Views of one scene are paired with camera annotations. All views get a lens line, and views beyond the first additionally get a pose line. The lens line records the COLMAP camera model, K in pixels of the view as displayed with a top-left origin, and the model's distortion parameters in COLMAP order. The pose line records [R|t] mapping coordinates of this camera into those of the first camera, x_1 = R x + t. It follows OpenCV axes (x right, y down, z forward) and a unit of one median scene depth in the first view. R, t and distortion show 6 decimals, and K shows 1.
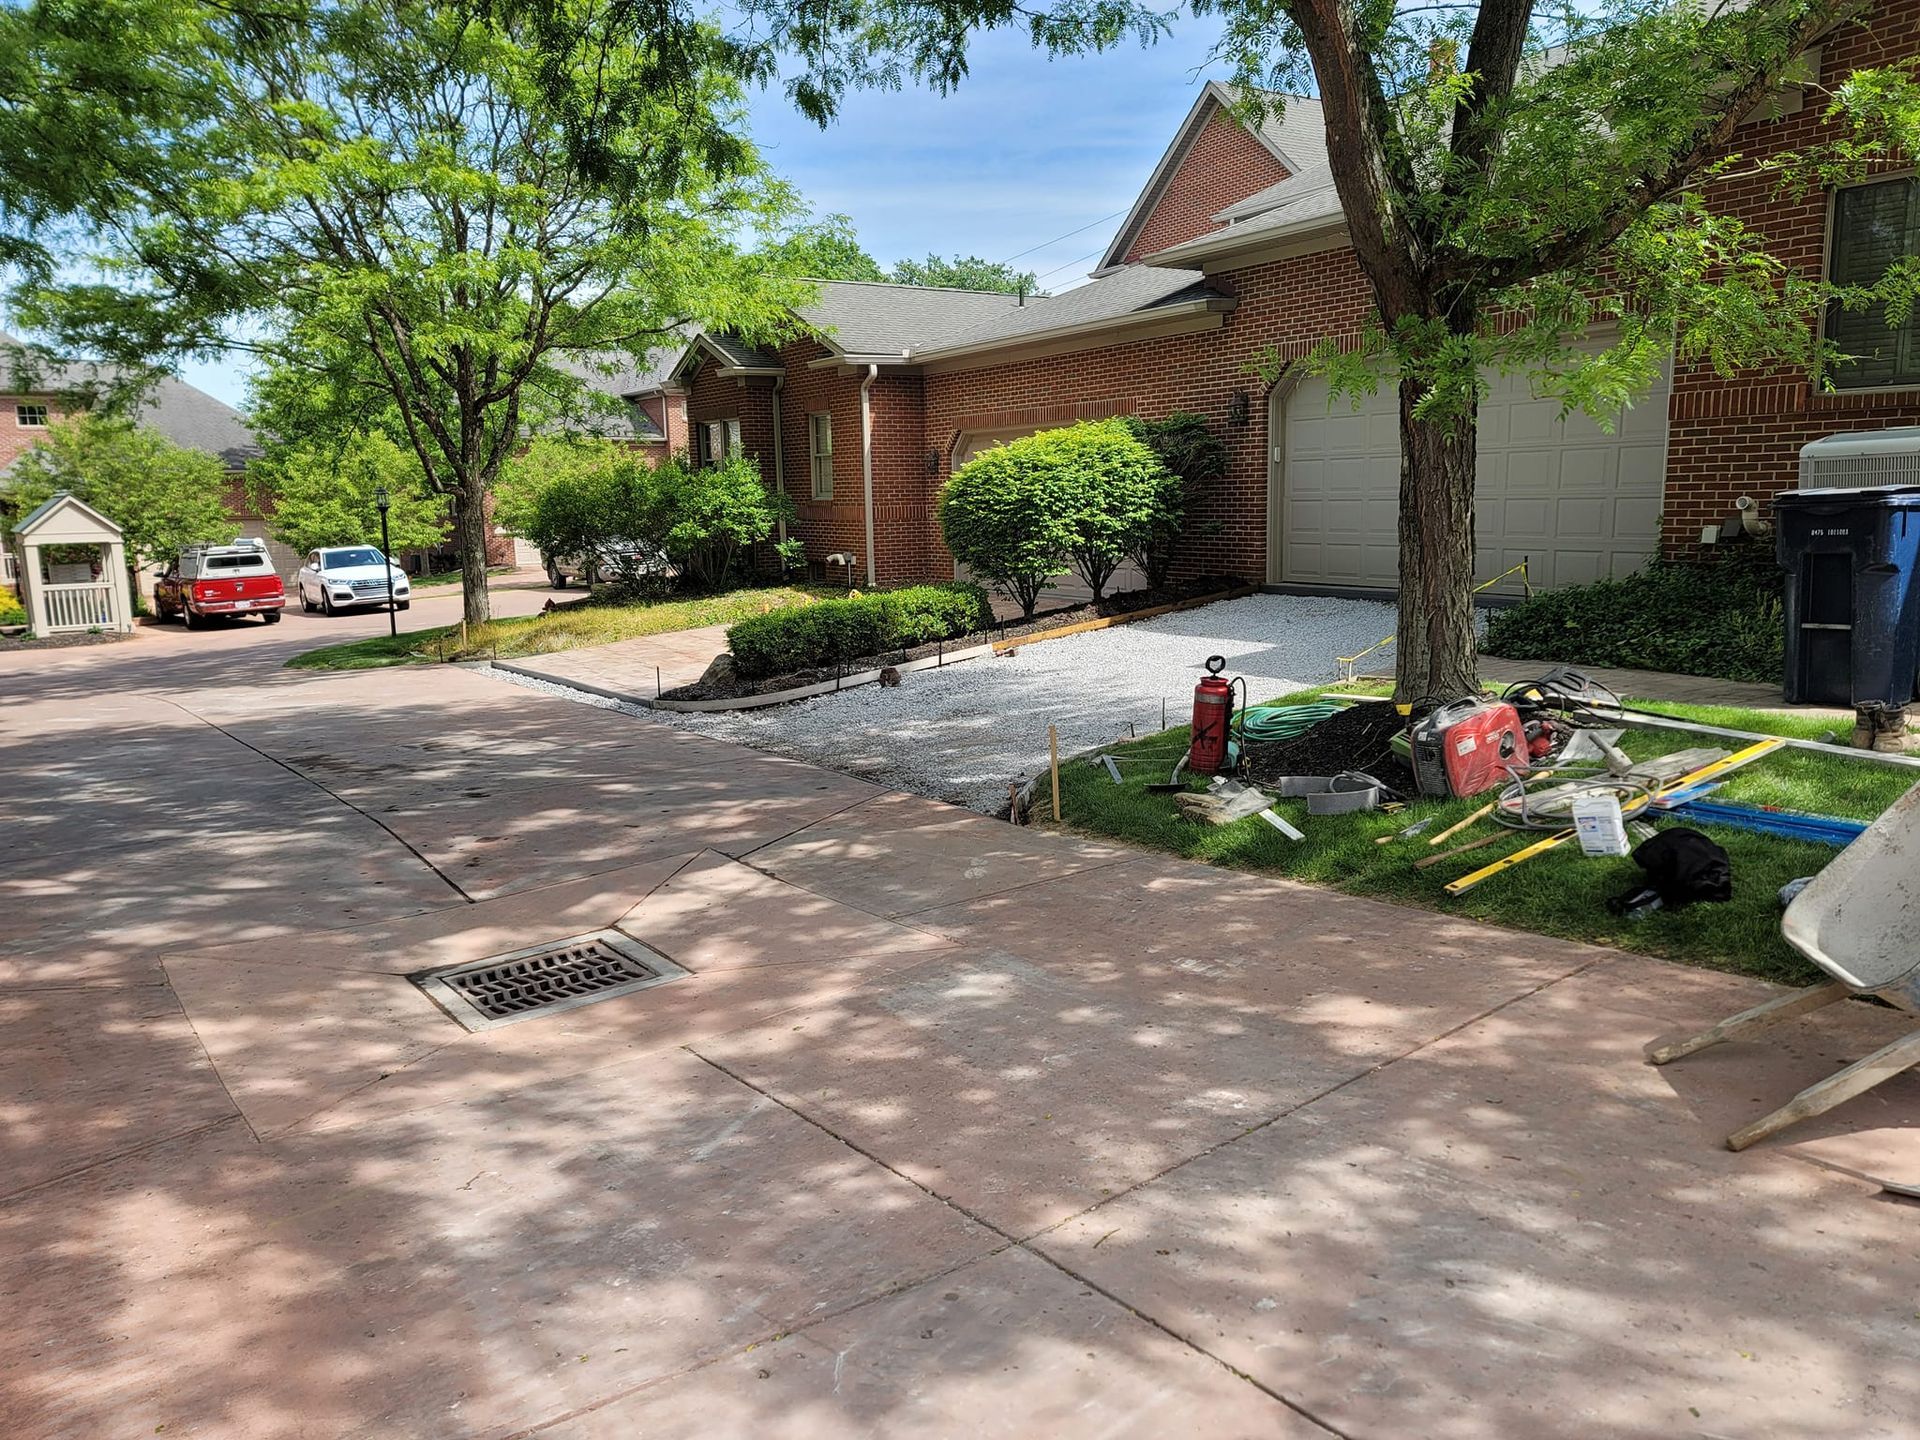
lens RADIAL K [[1424.4, 0, 1020.5], [0, 1424.4, 739.9], [0, 0, 1]] dist [0.101751, -0.000908]
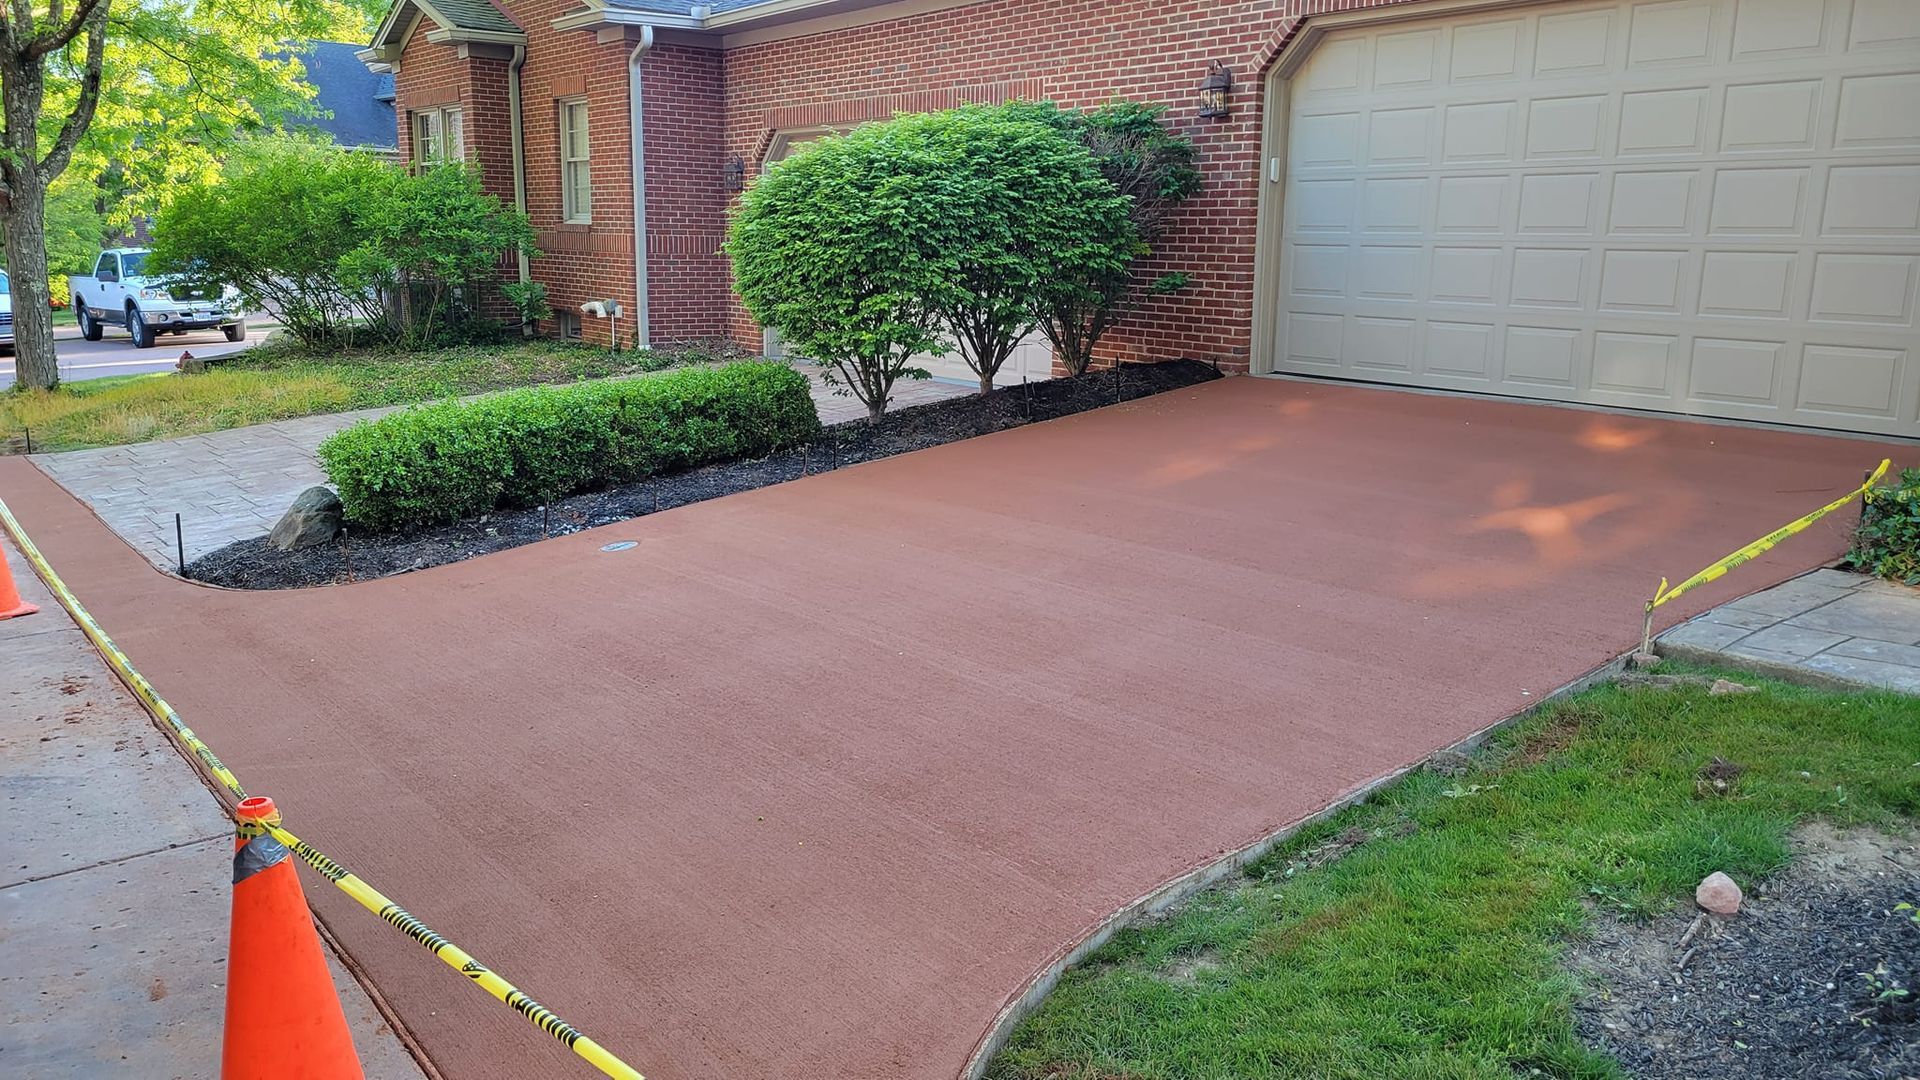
lens RADIAL K [[1442.9, 0, 960.0], [0, 1442.9, 540.0], [0, 0, 1]] dist [0.044996, -0.003234]
pose [[0.996637, 0.017671, 0.080018, -0.007189], [-0.020396, 0.999235, 0.033360, -0.057153], [-0.079368, -0.034879, 0.996235, 0.386650]]
